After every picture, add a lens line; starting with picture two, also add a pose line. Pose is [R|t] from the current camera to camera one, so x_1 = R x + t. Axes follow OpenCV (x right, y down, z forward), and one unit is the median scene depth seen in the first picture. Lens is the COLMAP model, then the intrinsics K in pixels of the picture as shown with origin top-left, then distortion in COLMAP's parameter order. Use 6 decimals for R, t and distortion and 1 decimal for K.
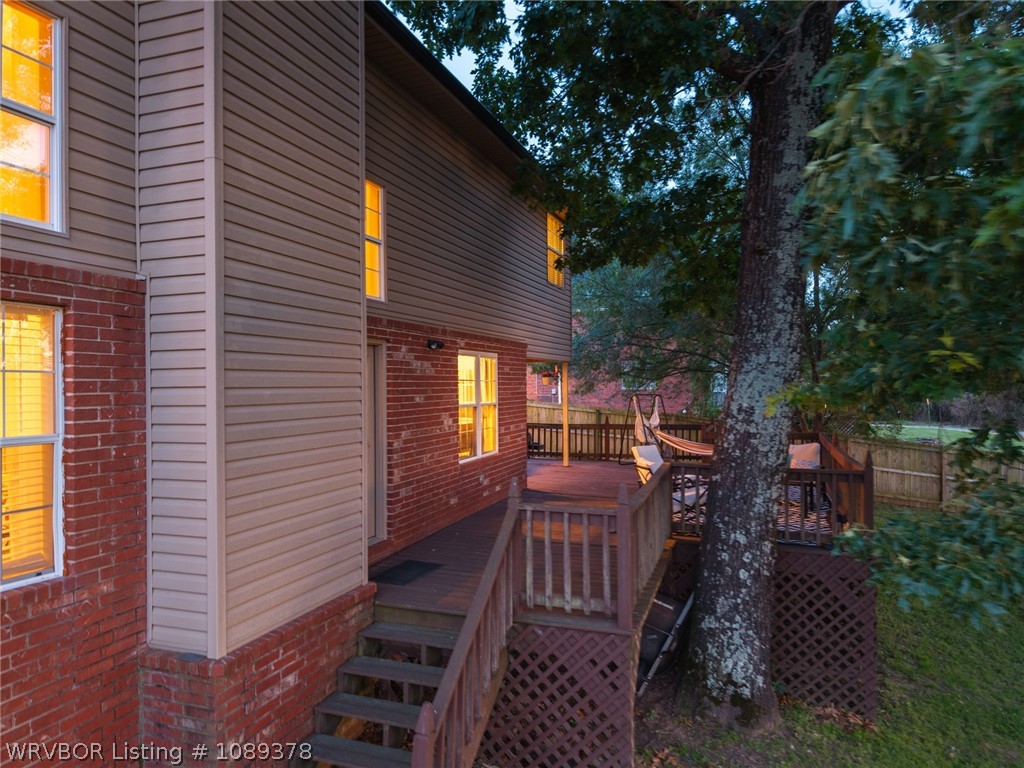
lens RADIAL K [[676.9, 0, 514.3], [0, 676.9, 386.3], [0, 0, 1]] dist [0.043576, -0.045261]
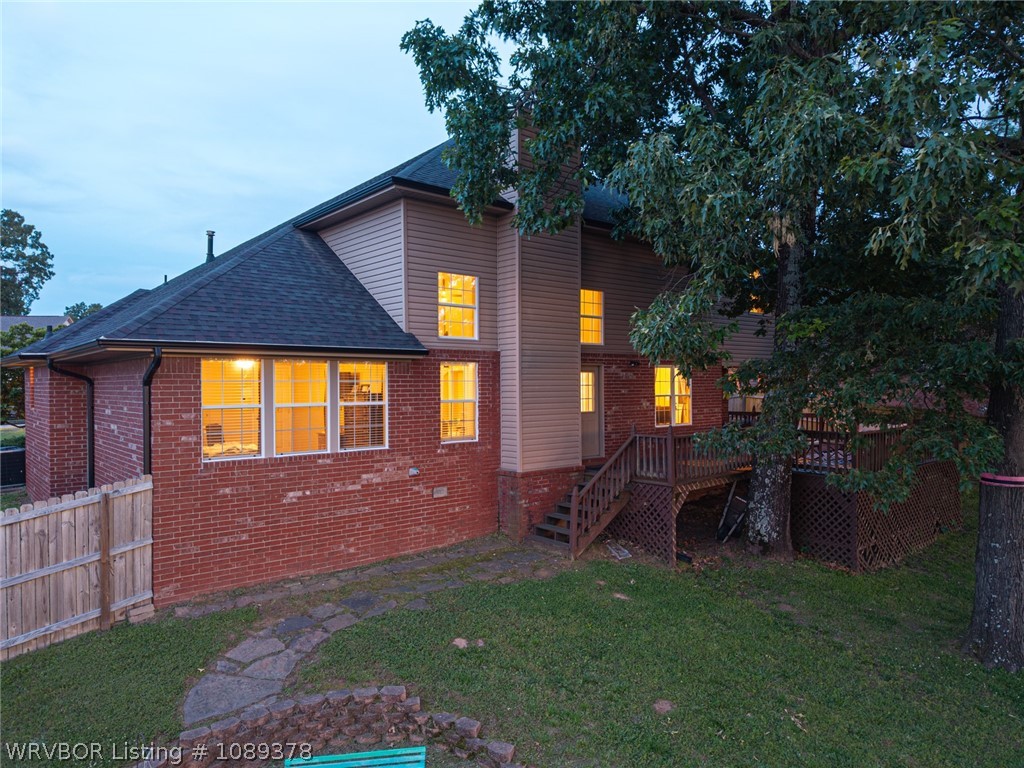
lens RADIAL K [[676.9, 0, 514.3], [0, 676.9, 386.3], [0, 0, 1]] dist [0.043576, -0.045261]
pose [[0.865959, 0.000680, -0.500115, 0.701086], [0.001248, 0.999993, 0.003521, -0.003971], [0.500114, -0.003673, 0.865952, -1.084833]]
